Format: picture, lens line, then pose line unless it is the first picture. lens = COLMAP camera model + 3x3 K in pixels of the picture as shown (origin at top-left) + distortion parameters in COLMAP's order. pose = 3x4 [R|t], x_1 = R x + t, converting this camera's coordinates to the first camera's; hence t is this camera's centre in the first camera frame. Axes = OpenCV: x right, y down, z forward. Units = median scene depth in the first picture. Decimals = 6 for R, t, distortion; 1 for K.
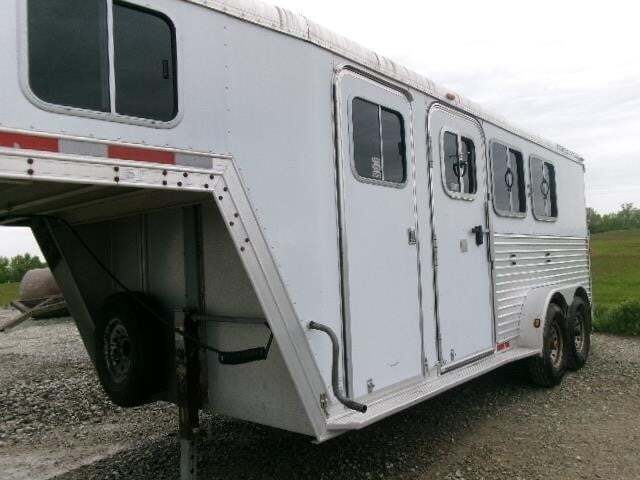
lens RADIAL K [[526.4, 0, 327.5], [0, 526.4, 242.1], [0, 0, 1]] dist [-0.001284, 0.000752]
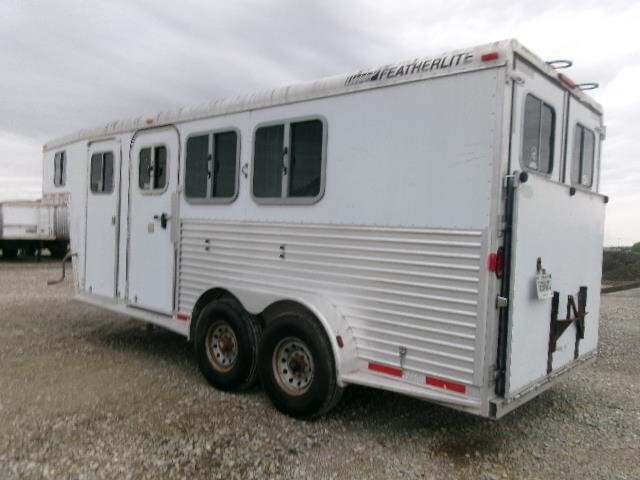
lens RADIAL K [[526.4, 0, 327.5], [0, 526.4, 242.1], [0, 0, 1]] dist [-0.001284, 0.000752]
pose [[-0.029218, 0.068147, -0.997247, 1.616133], [0.000262, 0.997674, 0.068168, -0.050267], [0.999573, 0.001730, -0.029168, 1.494005]]
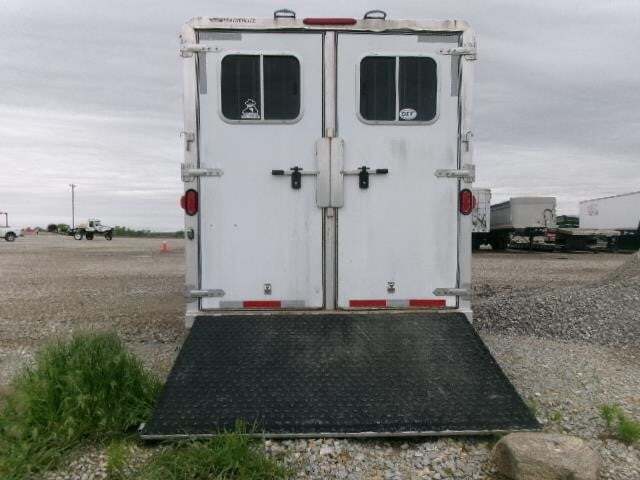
lens RADIAL K [[526.4, 0, 327.5], [0, 526.4, 242.1], [0, 0, 1]] dist [-0.001284, 0.000752]
pose [[-0.741523, 0.075211, -0.666698, 1.300617], [0.063251, 0.997108, 0.042135, 0.078877], [0.667939, -0.010926, -0.744136, 2.591558]]
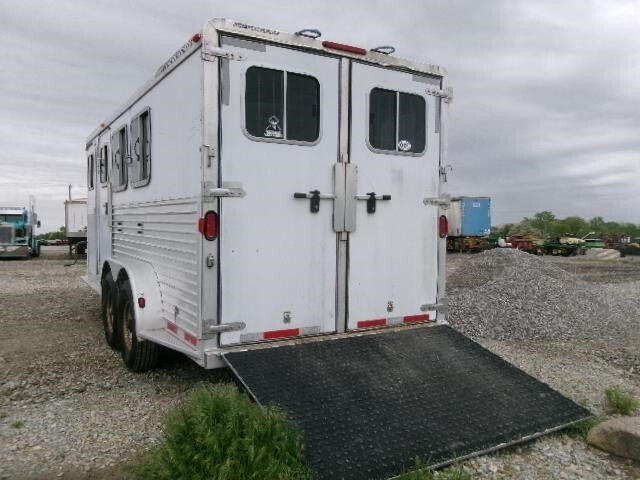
lens RADIAL K [[526.4, 0, 327.5], [0, 526.4, 242.1], [0, 0, 1]] dist [-0.001284, 0.000752]
pose [[-0.320655, 0.077902, -0.943987, 1.576543], [0.044196, 0.996757, 0.067244, 0.009554], [0.946165, -0.020158, -0.323058, 2.167189]]
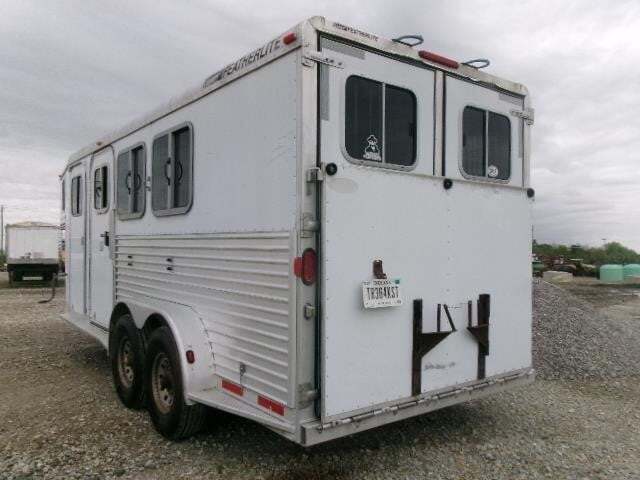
lens RADIAL K [[526.4, 0, 327.5], [0, 526.4, 242.1], [0, 0, 1]] dist [-0.001284, 0.000752]
pose [[-0.218606, 0.037865, -0.975078, 1.500391], [0.043251, 0.998641, 0.029084, -0.018881], [0.974854, -0.035815, -0.219947, 1.896735]]
